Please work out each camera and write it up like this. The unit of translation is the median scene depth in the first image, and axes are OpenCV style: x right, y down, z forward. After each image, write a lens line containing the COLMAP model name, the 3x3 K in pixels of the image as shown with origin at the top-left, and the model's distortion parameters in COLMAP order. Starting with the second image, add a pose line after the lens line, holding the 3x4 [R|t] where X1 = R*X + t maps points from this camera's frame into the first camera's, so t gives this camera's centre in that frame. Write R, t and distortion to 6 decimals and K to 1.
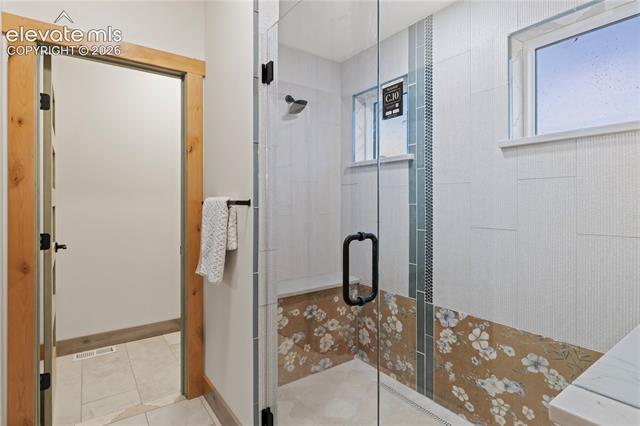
lens RADIAL K [[342.7, 0, 320.0], [0, 342.7, 213.0], [0, 0, 1]] dist [0.005067, -0.000210]
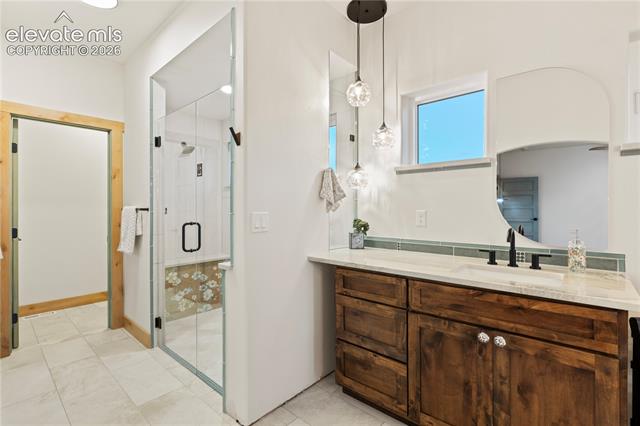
lens RADIAL K [[305.4, 0, 320.0], [0, 305.4, 213.0], [0, 0, 1]] dist [-0.002218, 0.000492]
pose [[0.975689, -0.006723, 0.219058, 0.261594], [0.009879, 0.999863, -0.013313, 0.016317], [-0.218939, 0.015153, 0.975621, -0.634765]]
